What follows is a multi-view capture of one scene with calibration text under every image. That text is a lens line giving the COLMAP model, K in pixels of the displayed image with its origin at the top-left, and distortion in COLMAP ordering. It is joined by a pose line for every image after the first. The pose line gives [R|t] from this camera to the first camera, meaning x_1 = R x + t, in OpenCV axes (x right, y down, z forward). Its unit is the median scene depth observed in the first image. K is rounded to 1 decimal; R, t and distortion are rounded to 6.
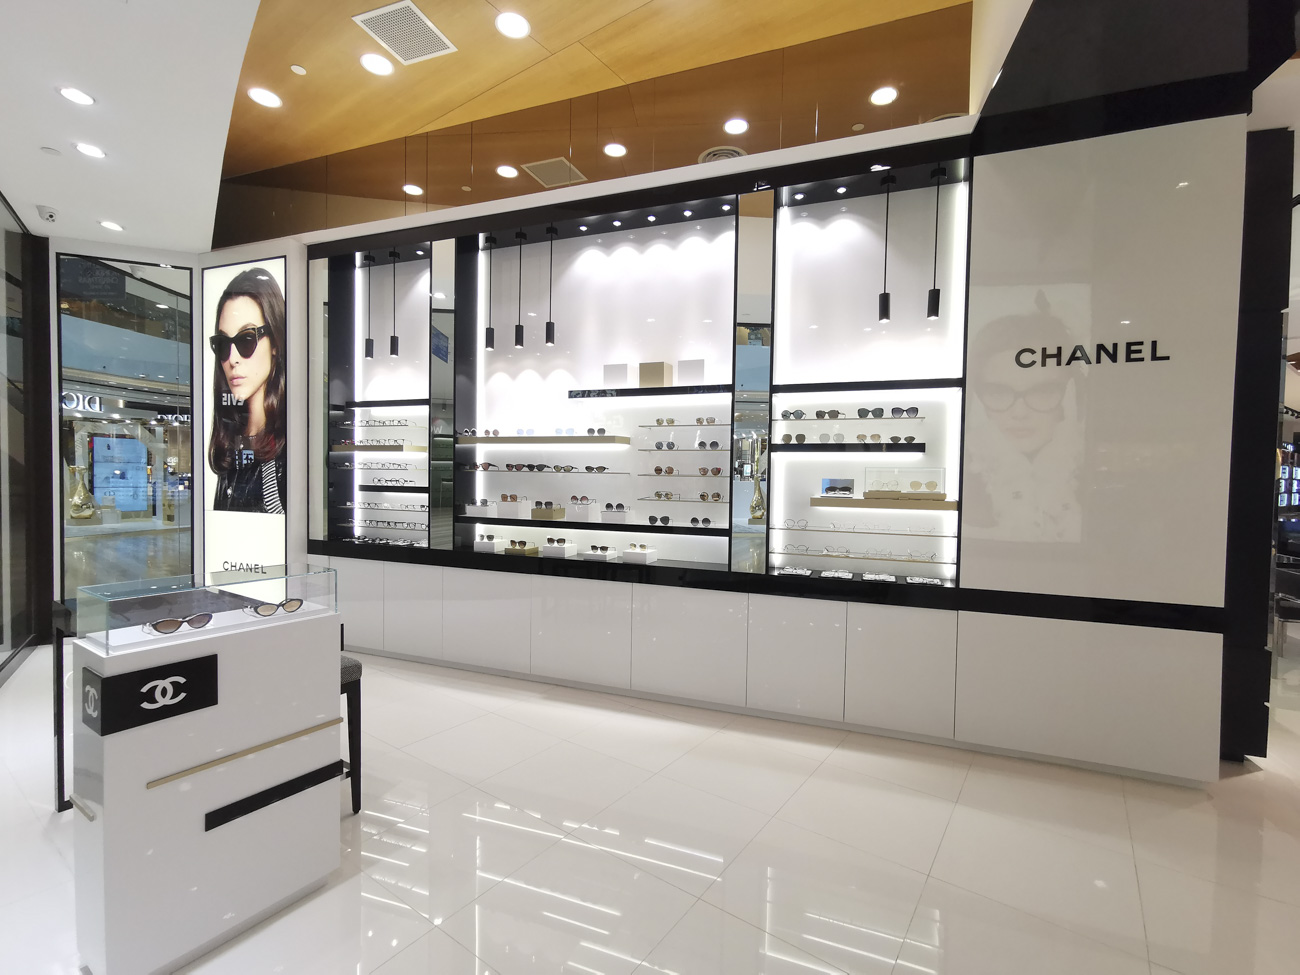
lens RADIAL K [[590.5, 0, 651.1], [0, 590.5, 488.8], [0, 0, 1]] dist [0.005380, 0.000670]
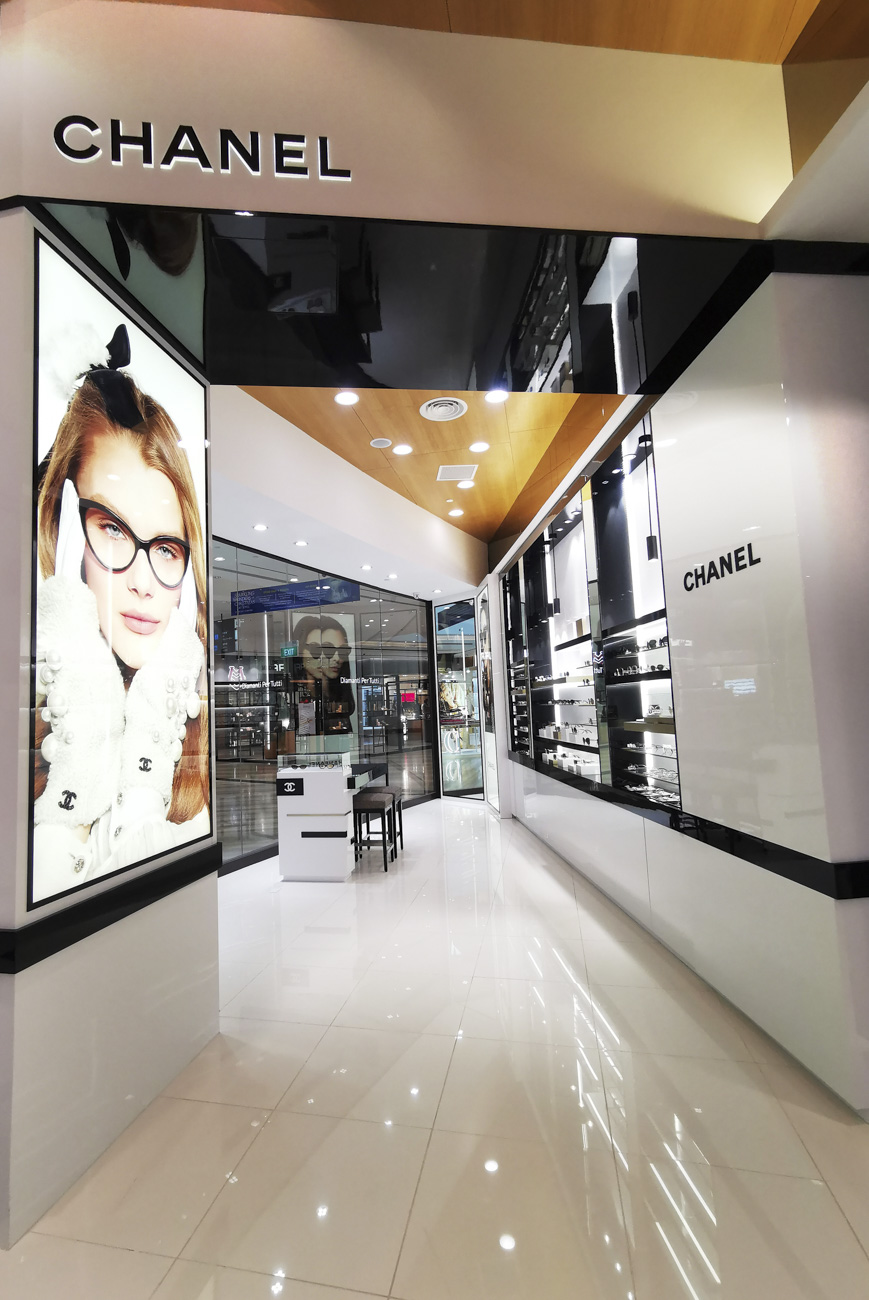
lens RADIAL K [[599.5, 0, 409.7], [0, 599.5, 654.2], [0, 0, 1]] dist [0.011791, -0.000225]
pose [[0.391067, -0.113413, -0.913348, 0.962562], [0.024587, 0.993312, -0.112815, 0.003473], [0.920034, 0.021662, 0.391240, 0.118177]]
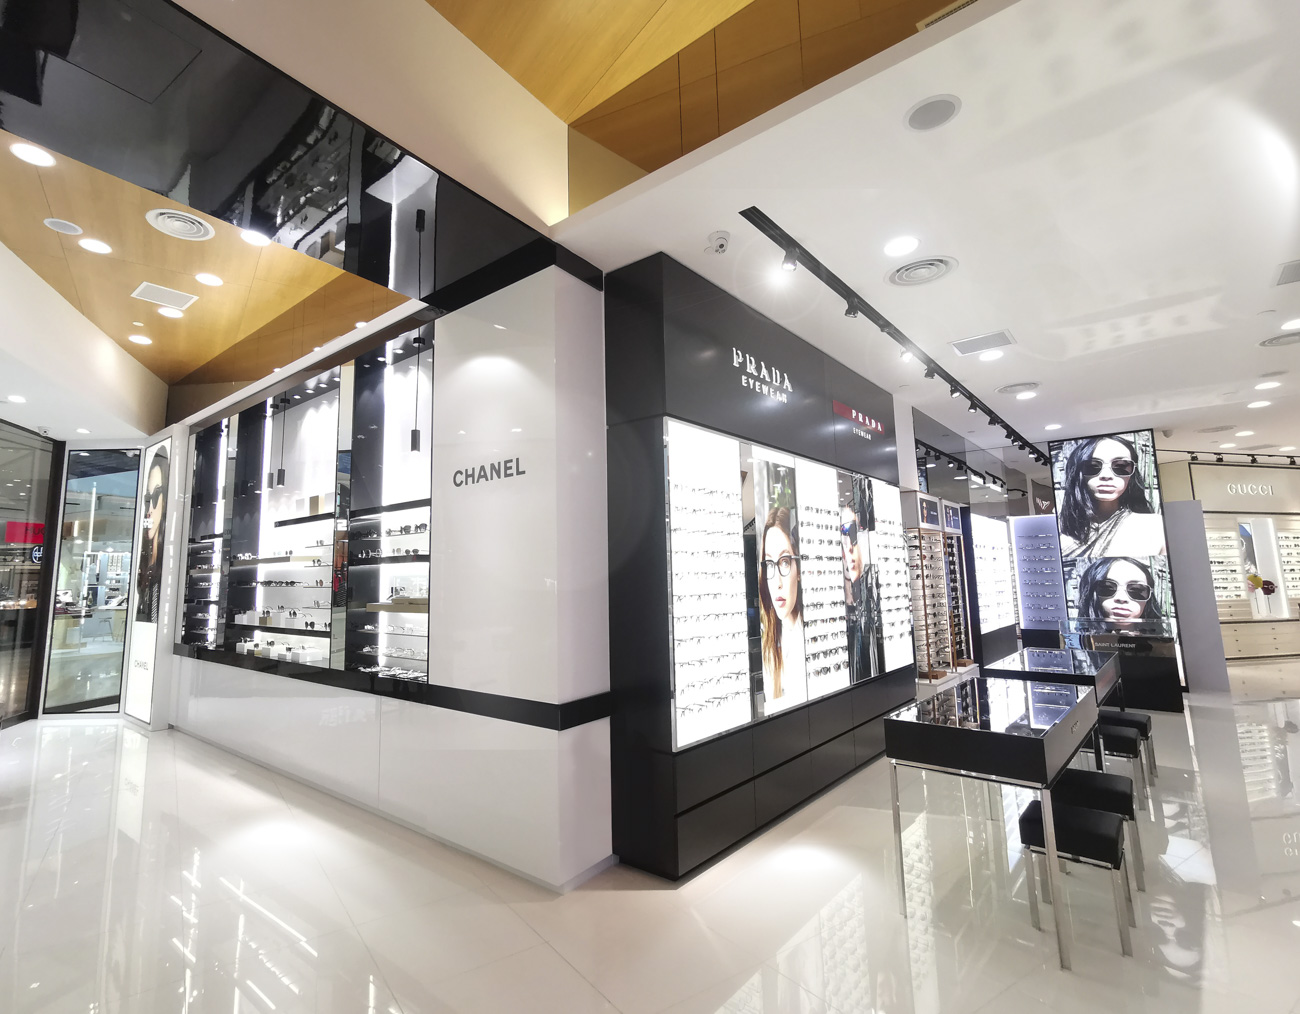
lens RADIAL K [[650.4, 0, 591.9], [0, 650.4, 489.8], [0, 0, 1]] dist [0.006732, 0.001942]
pose [[0.932395, -0.079495, -0.352590, 0.933665], [0.021094, 0.985819, -0.166482, 0.013125], [0.360824, 0.147790, 0.920850, -0.053941]]
